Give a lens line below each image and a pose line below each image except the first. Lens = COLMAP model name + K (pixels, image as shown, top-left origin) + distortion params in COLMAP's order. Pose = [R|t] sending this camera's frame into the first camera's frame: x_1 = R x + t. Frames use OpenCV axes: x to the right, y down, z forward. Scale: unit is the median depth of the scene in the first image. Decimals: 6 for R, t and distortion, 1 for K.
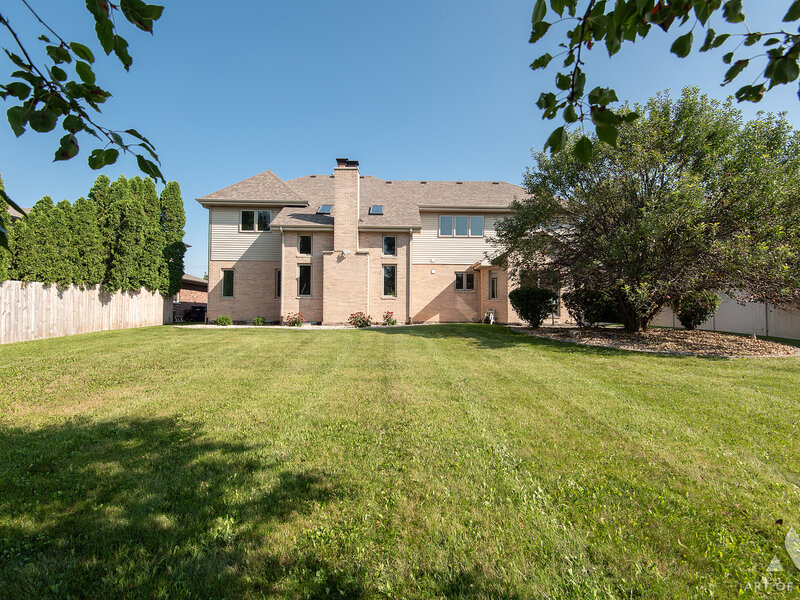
lens RADIAL K [[396.1, 0, 400.0], [0, 396.1, 300.0], [0, 0, 1]] dist [0.002391, -0.000002]
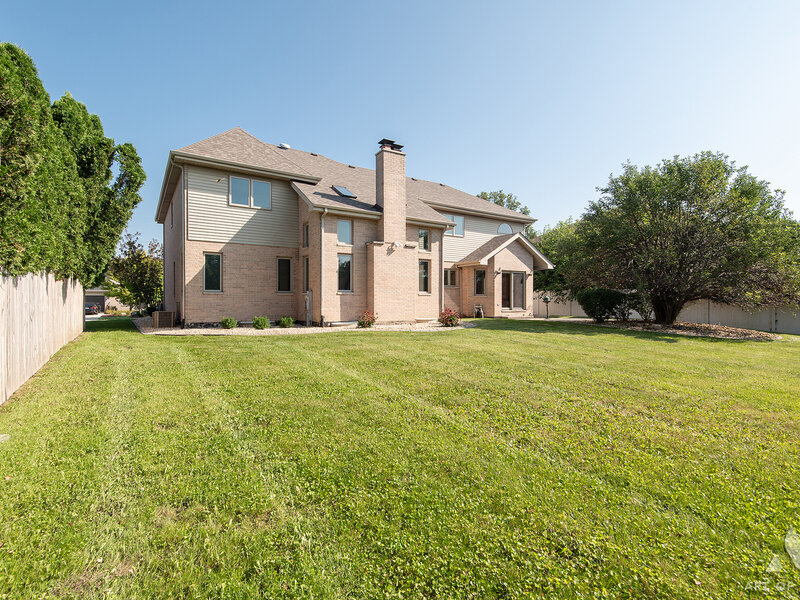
lens RADIAL K [[396.1, 0, 400.0], [0, 396.1, 300.0], [0, 0, 1]] dist [0.002391, -0.000002]
pose [[0.855696, -0.001397, 0.517477, -0.581772], [-0.012516, 0.999648, 0.023396, -0.013371], [-0.517327, -0.026496, 0.855377, 0.201818]]
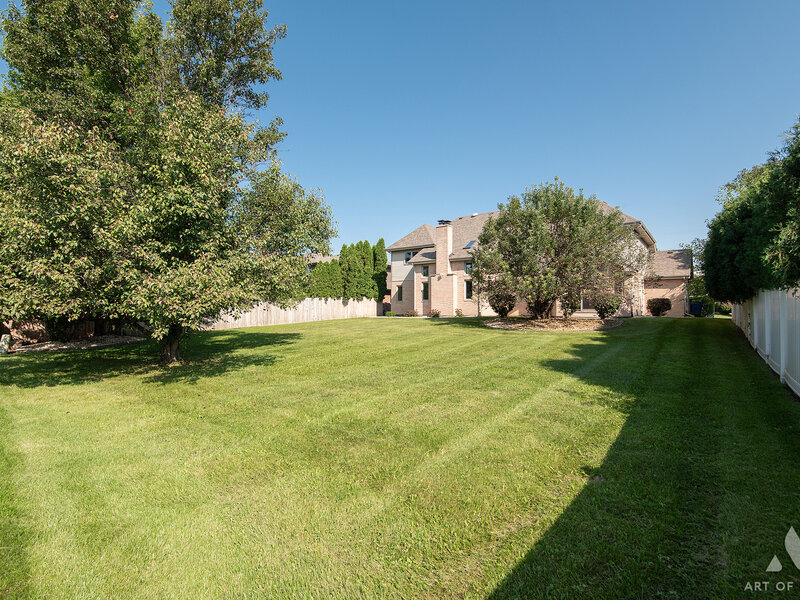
lens RADIAL K [[396.1, 0, 400.0], [0, 396.1, 300.0], [0, 0, 1]] dist [0.002391, -0.000002]
pose [[0.778688, -0.019814, -0.627098, 0.780656], [0.023170, 0.999728, -0.002816, -0.008736], [0.626983, -0.012337, 0.778935, -0.452342]]
